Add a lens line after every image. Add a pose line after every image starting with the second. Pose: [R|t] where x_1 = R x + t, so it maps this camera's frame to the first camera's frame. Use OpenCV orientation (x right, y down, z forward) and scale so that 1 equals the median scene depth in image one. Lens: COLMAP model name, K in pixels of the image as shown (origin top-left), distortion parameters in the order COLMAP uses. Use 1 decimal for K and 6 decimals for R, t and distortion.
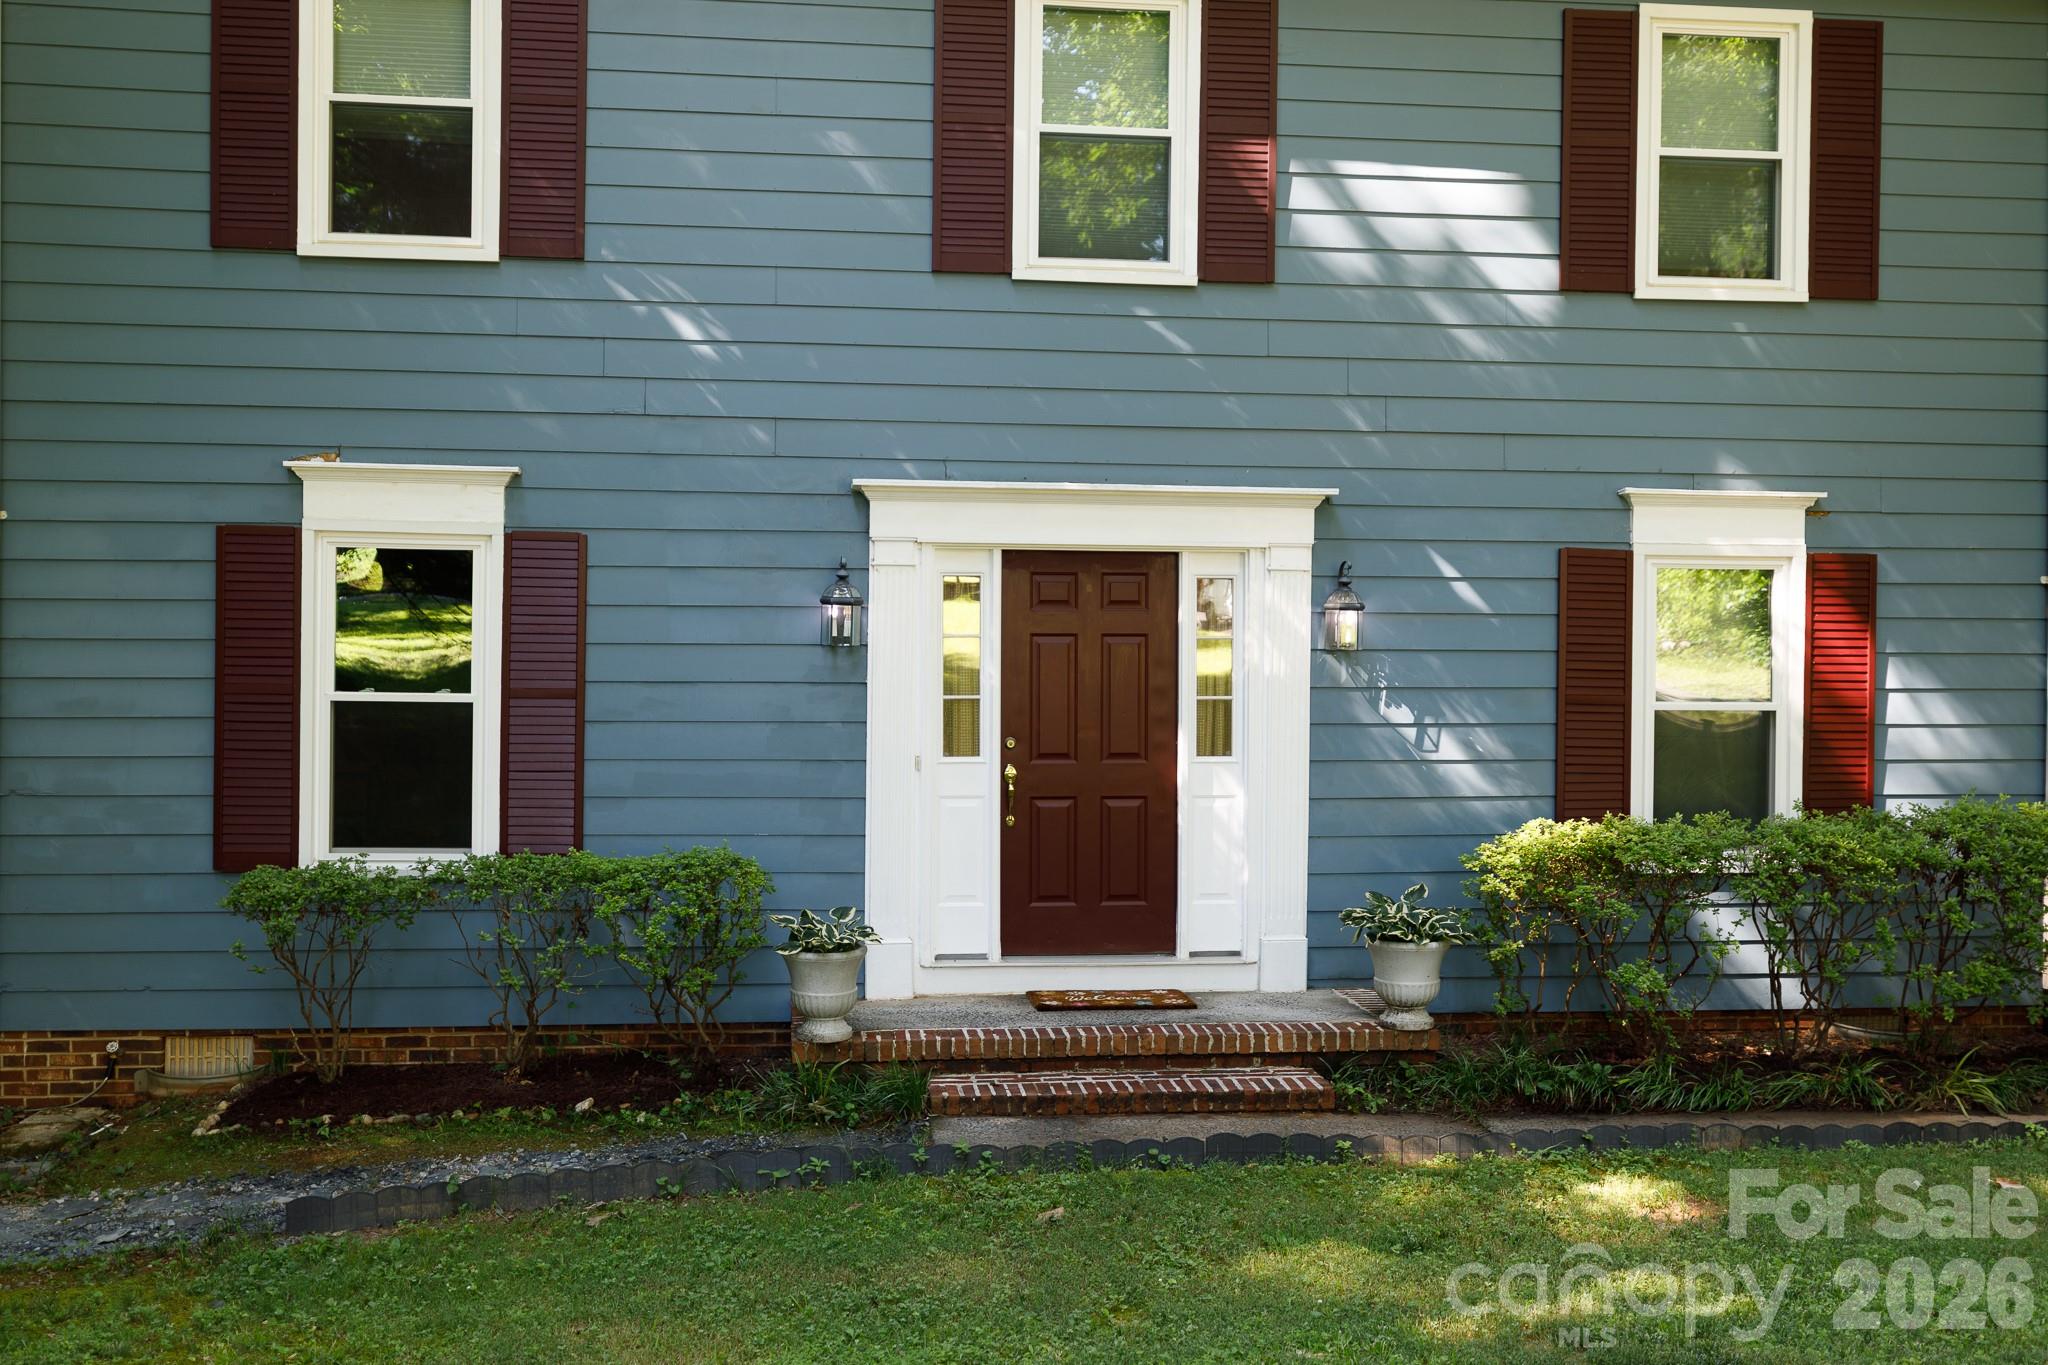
lens RADIAL K [[2044.2, 0, 1024.4], [0, 2044.2, 678.7], [0, 0, 1]] dist [0.008172, 0.000000]
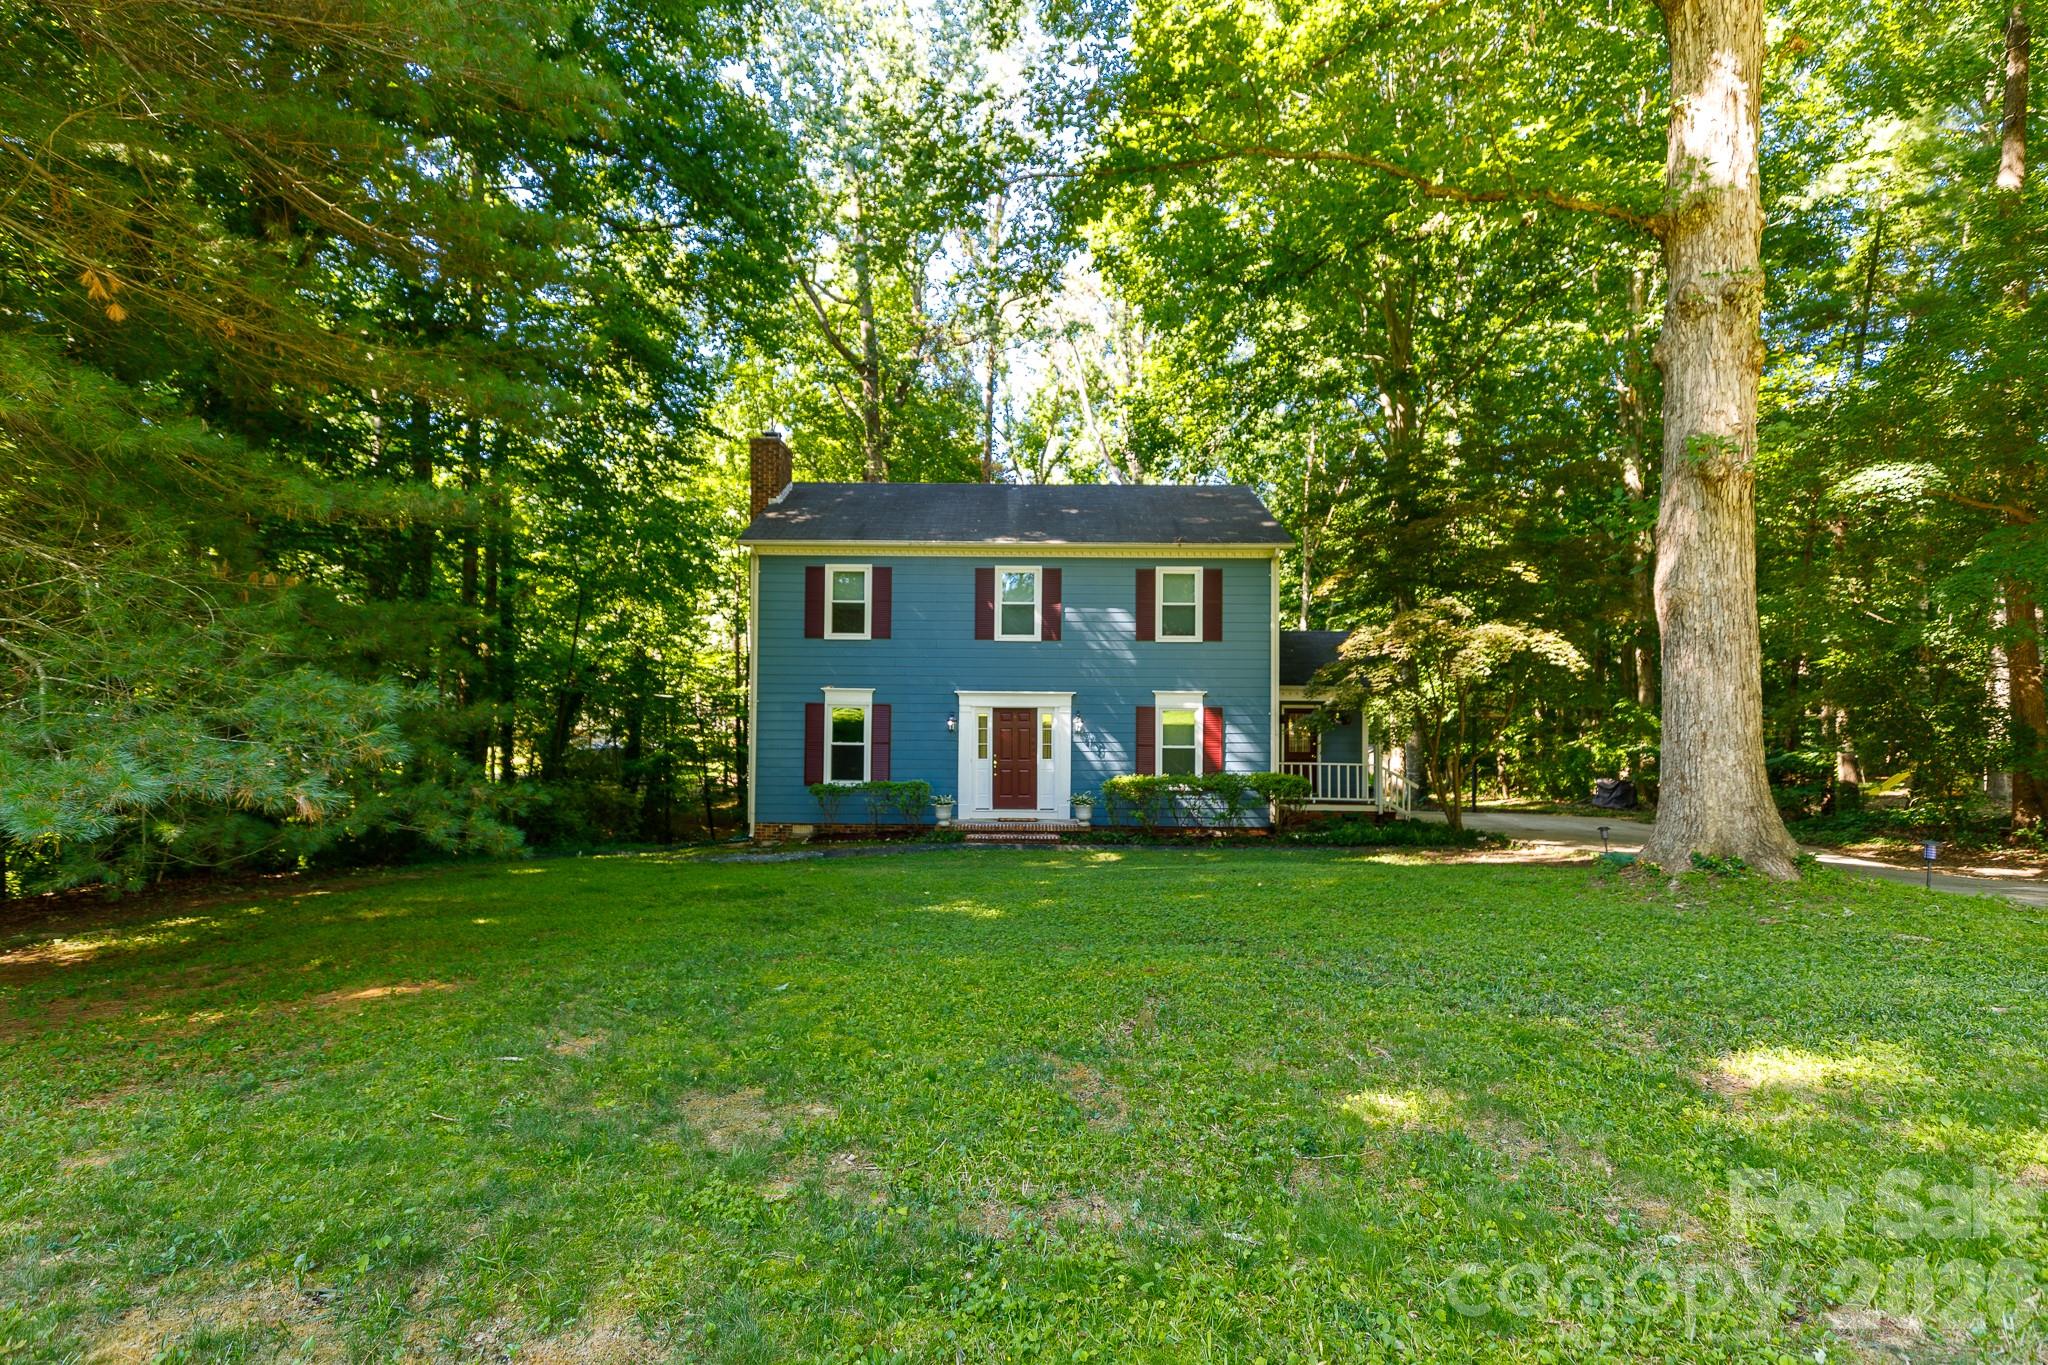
lens RADIAL K [[913.6, 0, 1025.5], [0, 913.6, 683.6], [0, 0, 1]] dist [0.003836, -0.000413]
pose [[0.994115, -0.003013, -0.108284, 0.250436], [-0.000043, 0.999602, -0.028211, -0.059115], [0.108326, 0.028049, 0.993720, -0.790910]]
